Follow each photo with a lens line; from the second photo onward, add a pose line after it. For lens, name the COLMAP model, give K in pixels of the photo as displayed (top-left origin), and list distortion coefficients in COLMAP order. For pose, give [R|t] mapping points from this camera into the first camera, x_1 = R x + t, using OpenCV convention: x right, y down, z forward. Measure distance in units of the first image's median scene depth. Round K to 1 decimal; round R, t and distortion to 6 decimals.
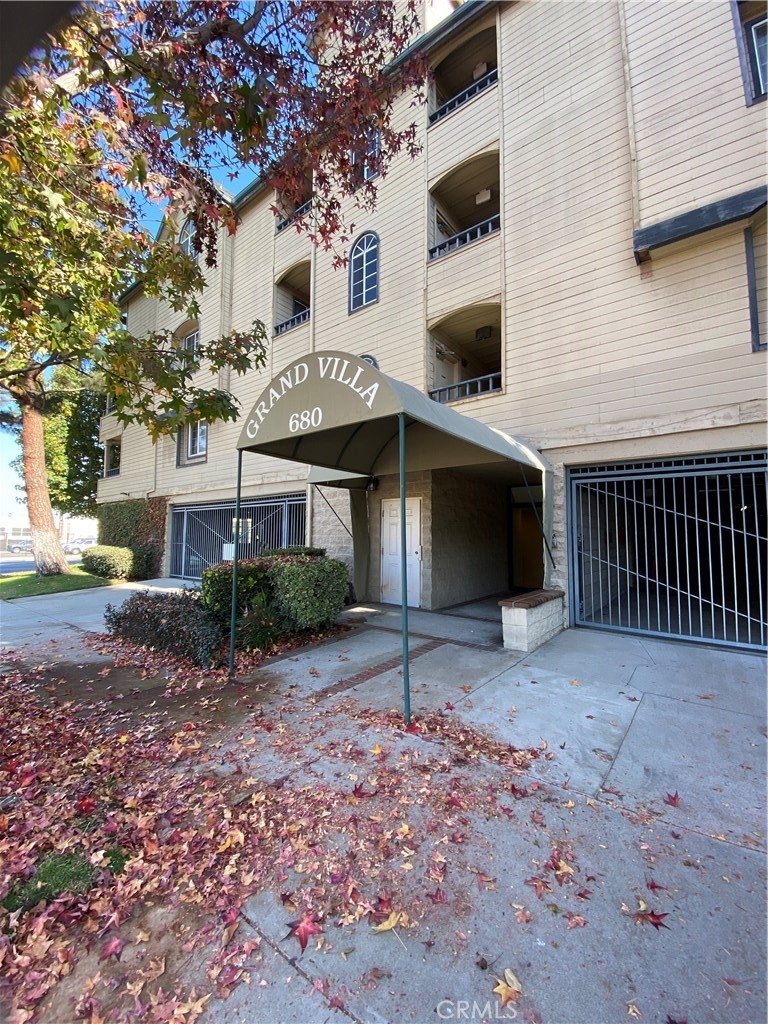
lens RADIAL K [[419.6, 0, 385.3], [0, 419.6, 511.3], [0, 0, 1]] dist [-0.016098, -0.002611]
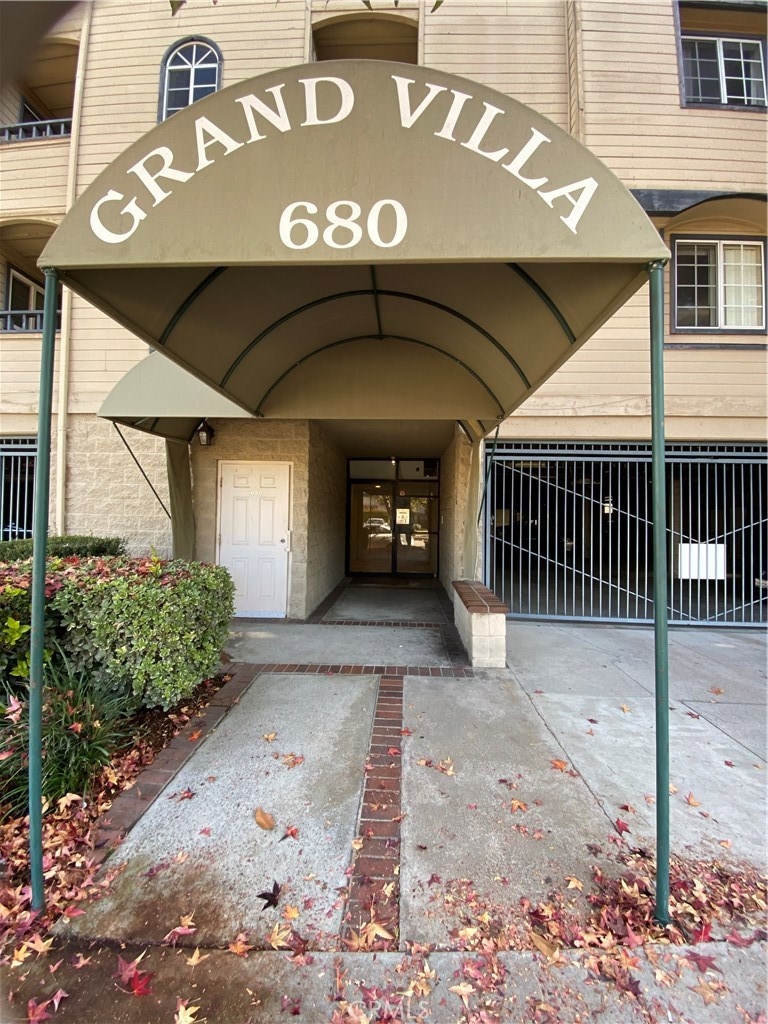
lens RADIAL K [[419.6, 0, 389.5], [0, 419.6, 512.4], [0, 0, 1]] dist [-0.016098, -0.002611]
pose [[0.807016, 0.011419, 0.590419, -0.332381], [-0.045578, 0.998035, 0.042997, 0.023300], [-0.588767, -0.061609, 0.805951, 0.572656]]
